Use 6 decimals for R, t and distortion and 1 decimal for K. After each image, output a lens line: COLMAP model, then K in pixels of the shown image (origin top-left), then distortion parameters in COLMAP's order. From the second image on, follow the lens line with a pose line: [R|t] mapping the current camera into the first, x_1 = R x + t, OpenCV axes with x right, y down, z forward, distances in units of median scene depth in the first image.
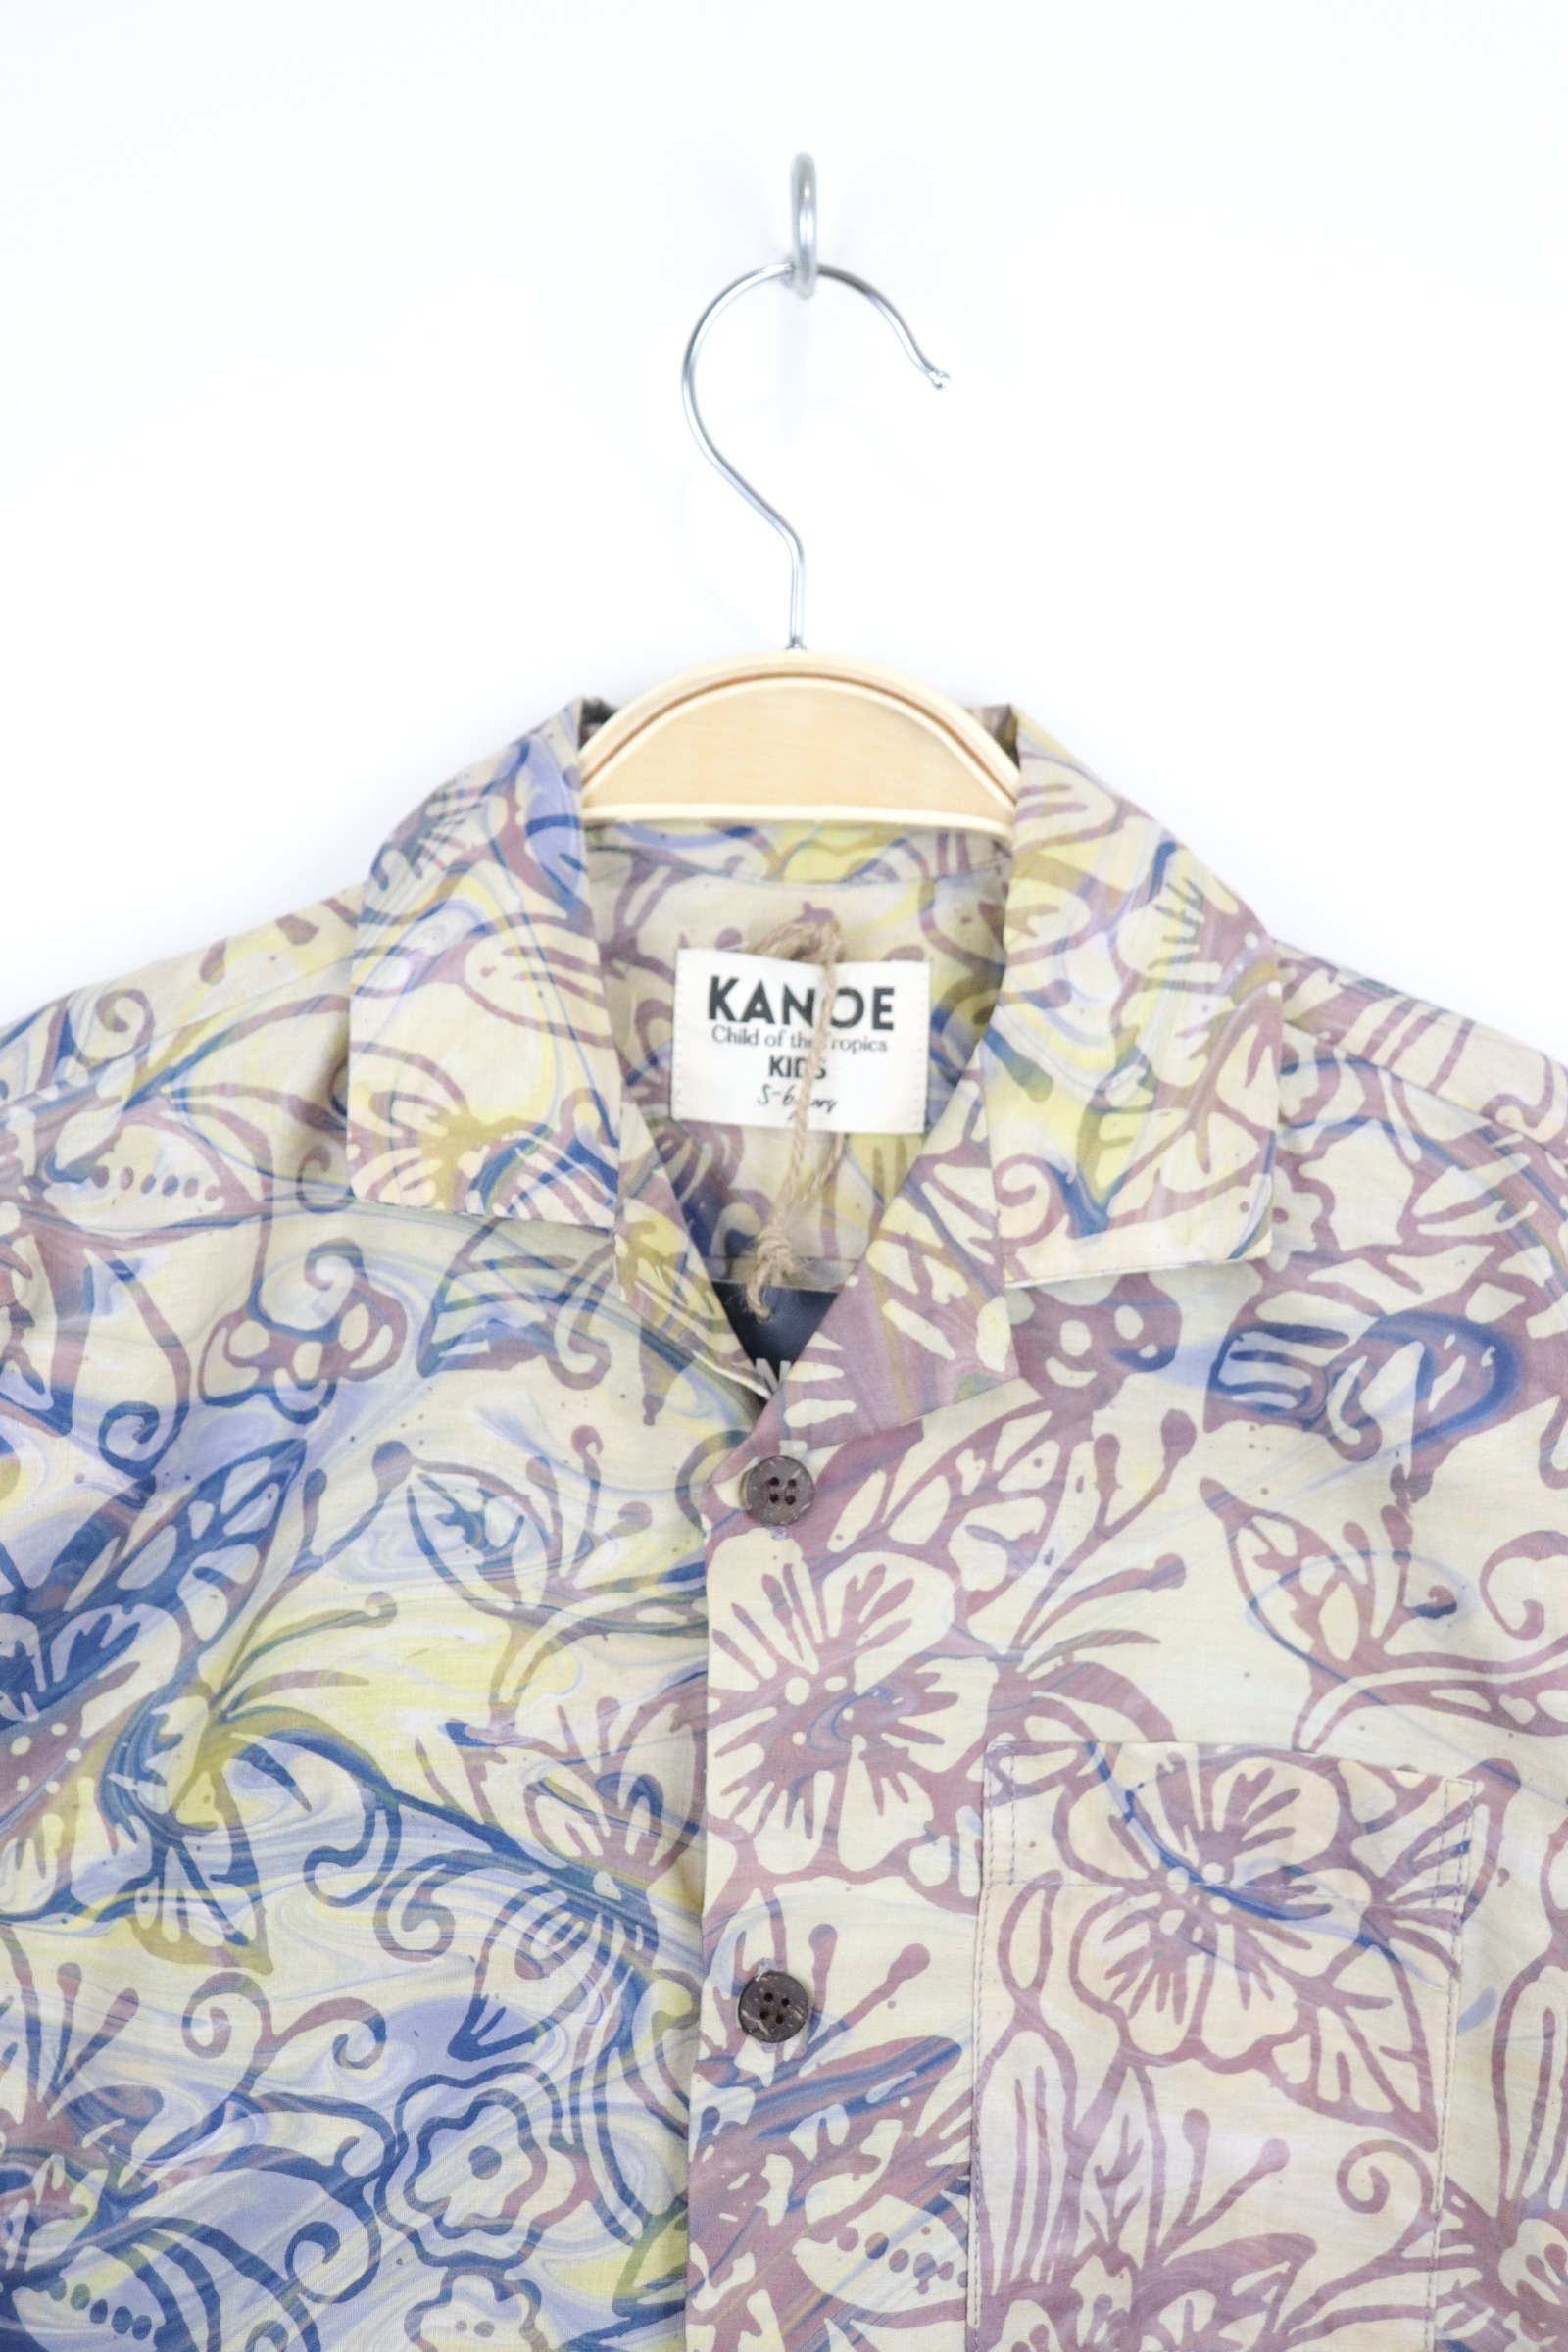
lens RADIAL K [[3154.7, 0, 788.4], [0, 3154.7, 1148.7], [0, 0, 1]] dist [-0.017064, 0.261034]
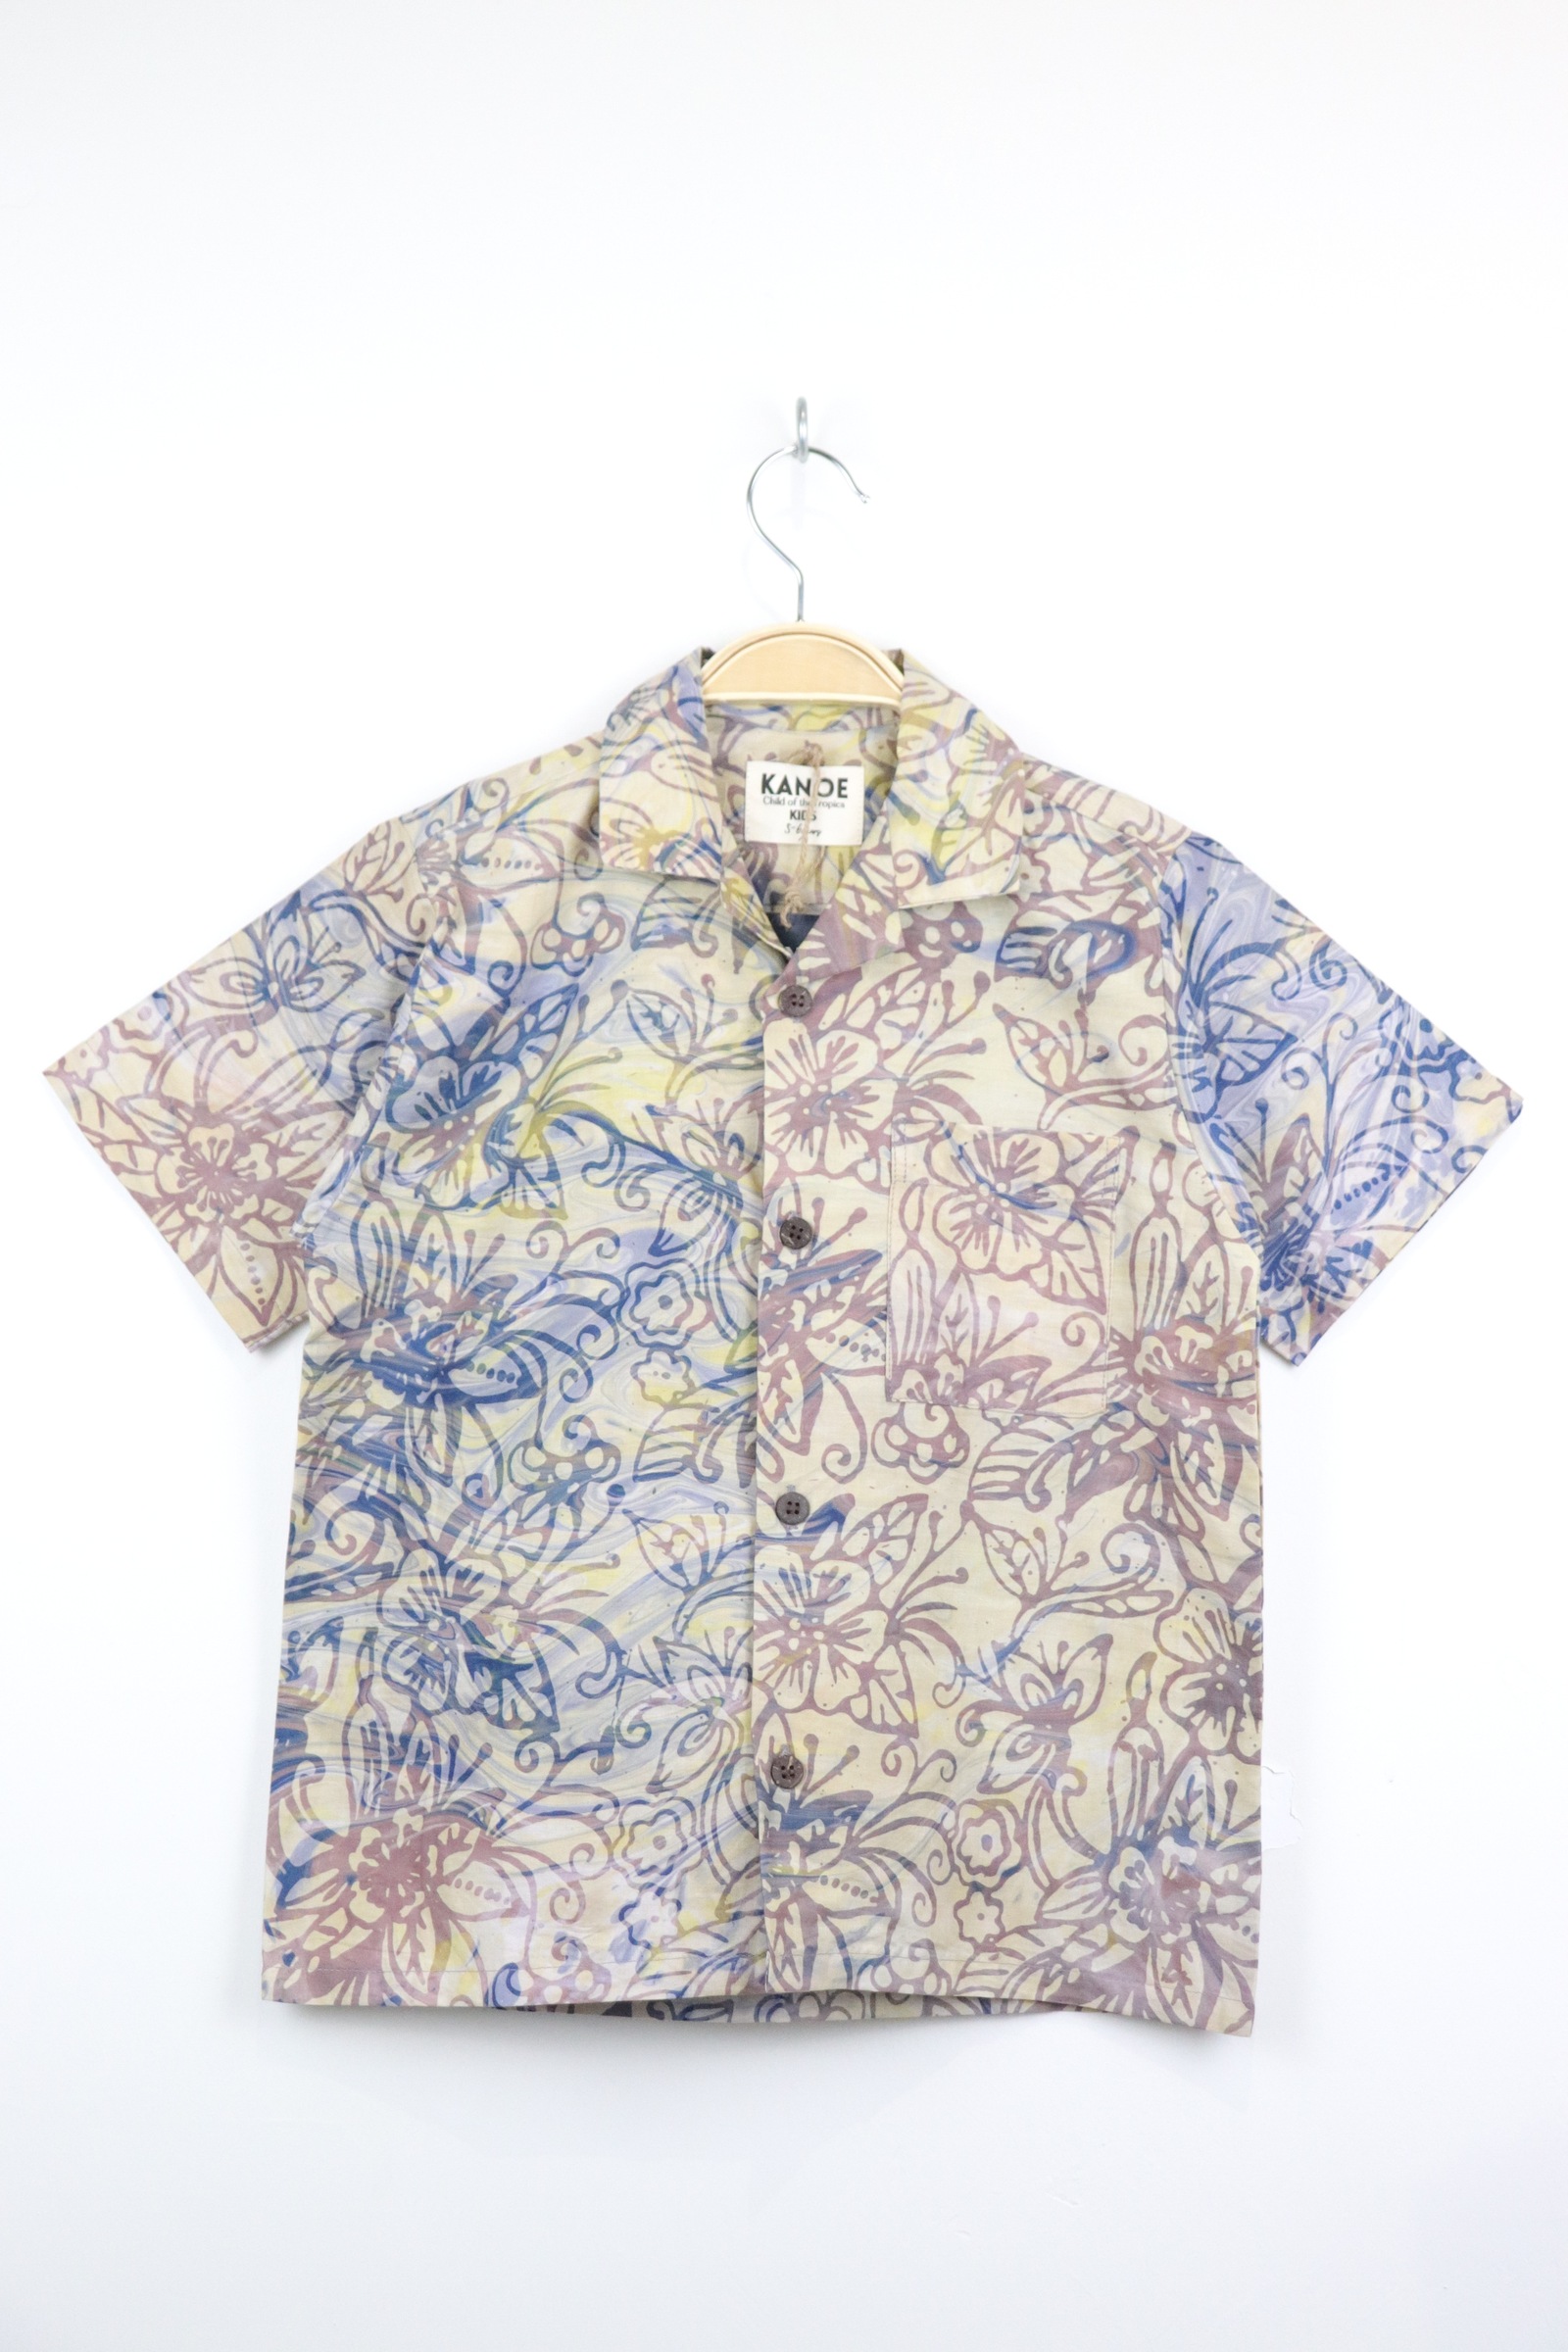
lens RADIAL K [[3154.7, 0, 788.4], [0, 3154.7, 1148.7], [0, 0, 1]] dist [-0.017064, 0.261034]
pose [[0.999893, -0.010366, -0.010278, 0.012969], [0.009843, 0.998716, -0.049688, 0.316480], [0.010780, 0.049582, 0.998712, -1.169574]]
